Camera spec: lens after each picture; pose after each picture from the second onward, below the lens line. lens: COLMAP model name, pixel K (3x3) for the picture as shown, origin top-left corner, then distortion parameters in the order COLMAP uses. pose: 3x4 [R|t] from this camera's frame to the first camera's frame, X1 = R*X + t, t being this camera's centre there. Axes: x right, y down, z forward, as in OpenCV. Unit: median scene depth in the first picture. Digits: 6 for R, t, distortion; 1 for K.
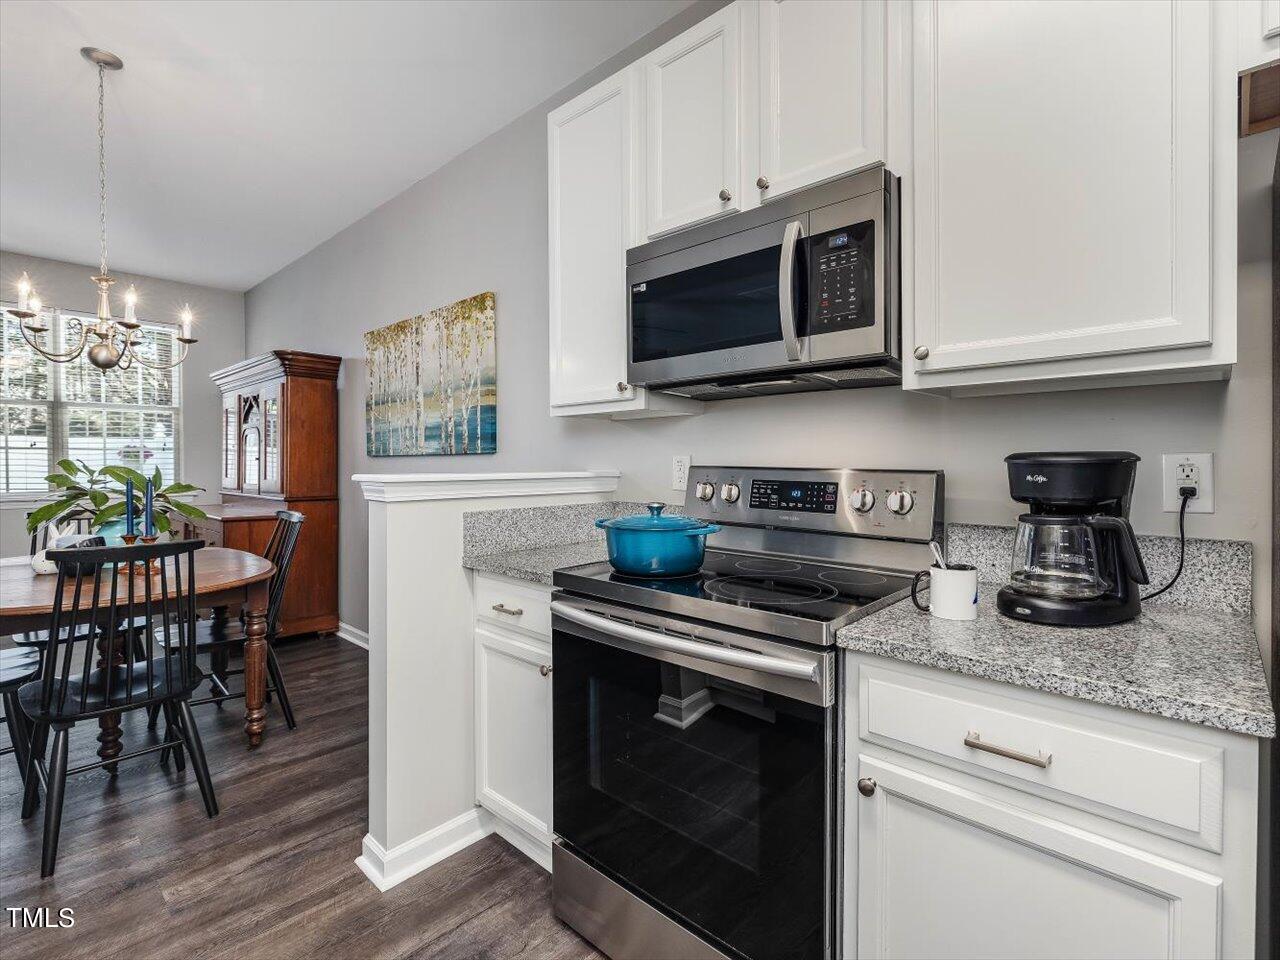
lens RADIAL K [[608.6, 0, 642.8], [0, 608.6, 472.0], [0, 0, 1]] dist [-0.000030, 0.000088]
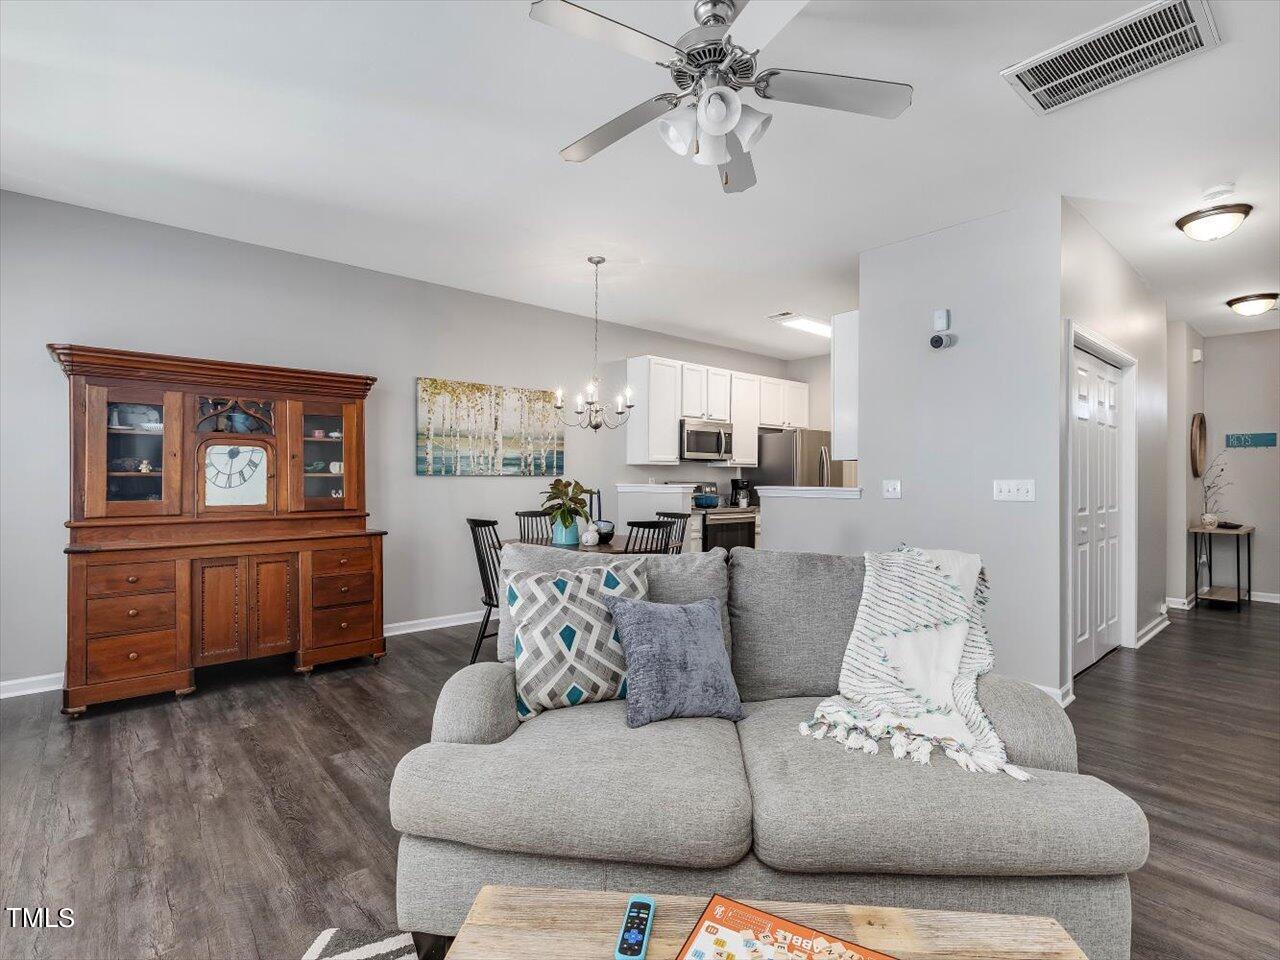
lens RADIAL K [[618.5, 0, 647.4], [0, 618.5, 483.0], [0, 0, 1]] dist [0.000709, 0.000602]
pose [[0.102322, -0.005516, 0.994736, -2.511271], [0.013761, 0.999897, 0.004129, -0.013115], [-0.994656, 0.013266, 0.102387, 0.607093]]
